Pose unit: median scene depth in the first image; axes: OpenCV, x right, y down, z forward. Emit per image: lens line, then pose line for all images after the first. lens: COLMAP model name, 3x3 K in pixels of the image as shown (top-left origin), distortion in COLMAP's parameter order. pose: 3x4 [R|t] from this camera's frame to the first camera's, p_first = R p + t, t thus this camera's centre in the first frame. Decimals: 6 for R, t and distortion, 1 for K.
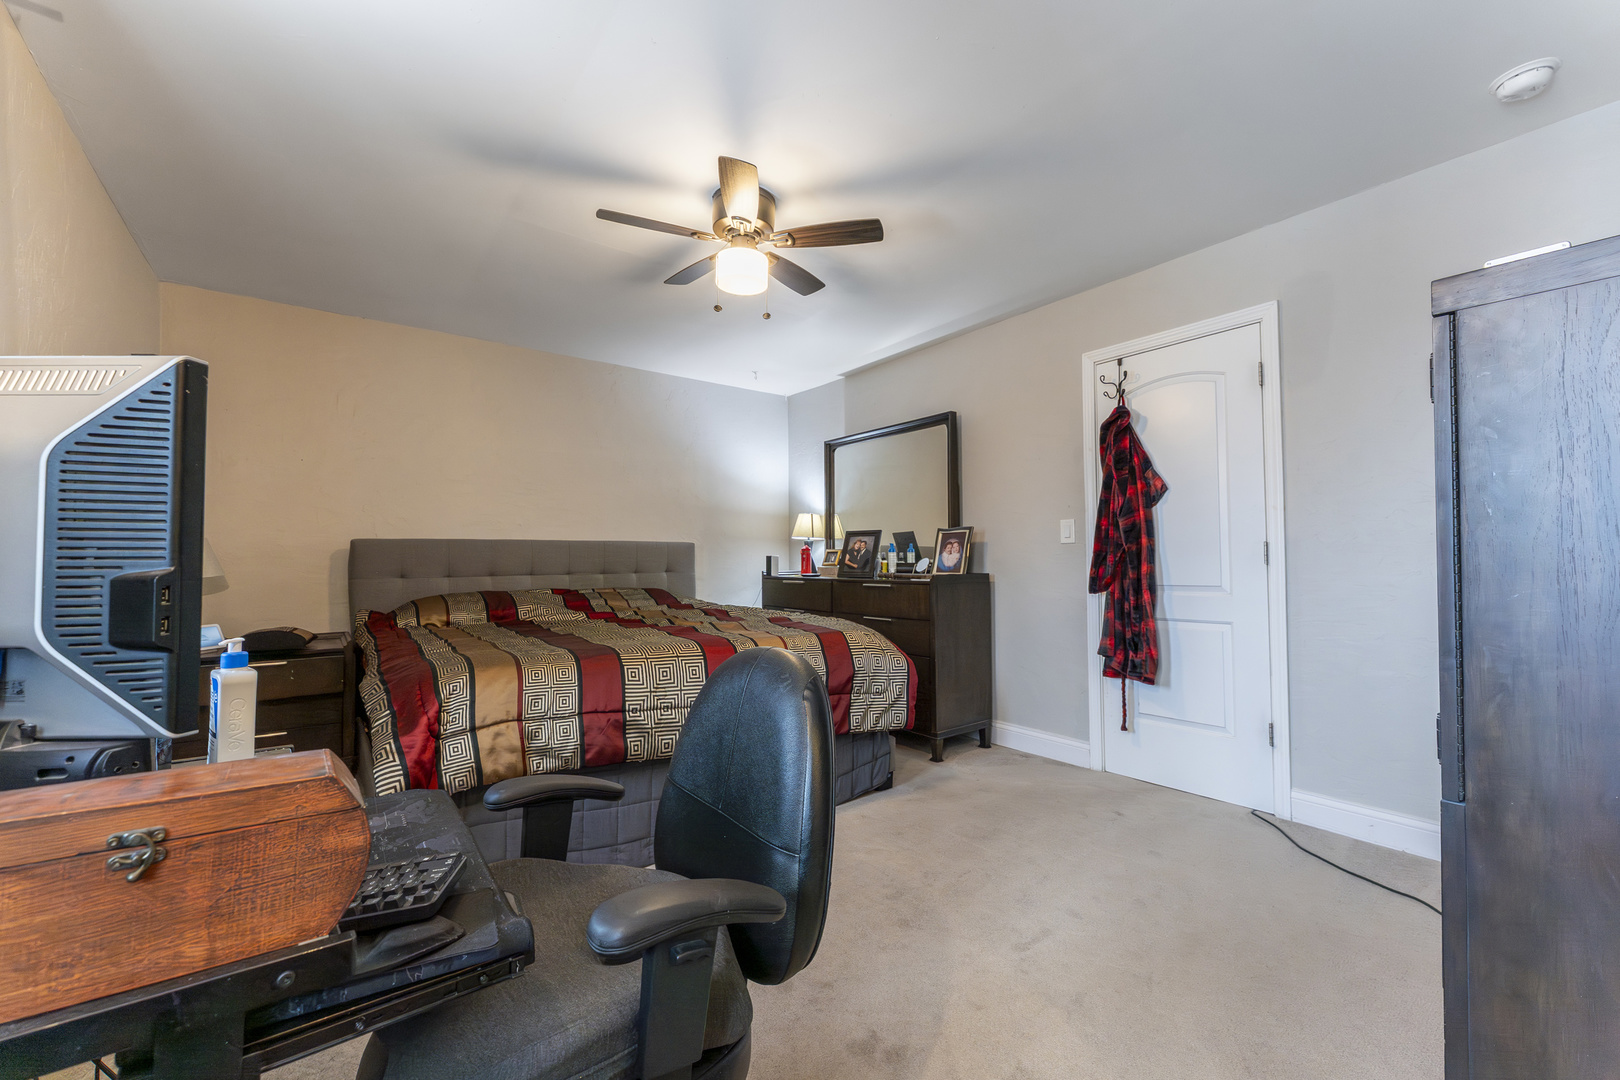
lens RADIAL K [[652.0, 0, 810.6], [0, 652.0, 545.4], [0, 0, 1]] dist [-0.000868, -0.000015]
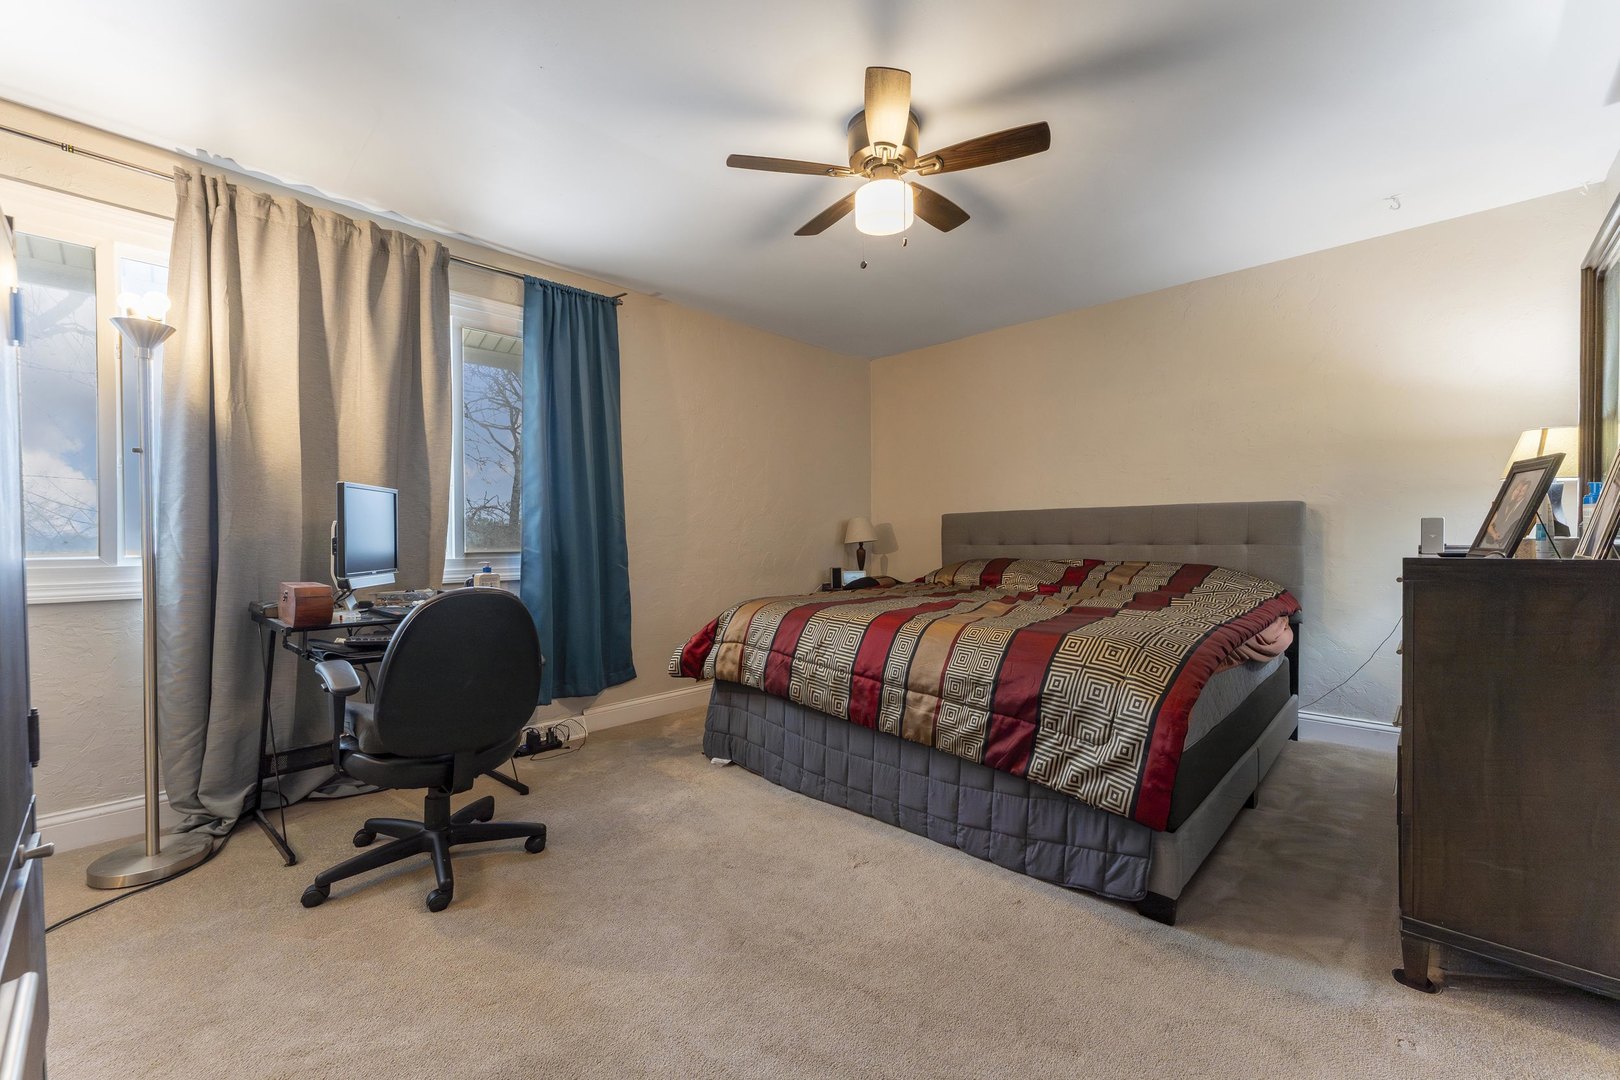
lens RADIAL K [[652.5, 0, 810.0], [0, 652.5, 540.0], [0, 0, 1]] dist [0.000843, 0.000125]
pose [[0.149319, 0.010097, -0.988737, 0.732334], [0.029790, 0.999448, 0.014706, 0.019248], [0.988340, -0.031650, 0.148936, 0.703185]]
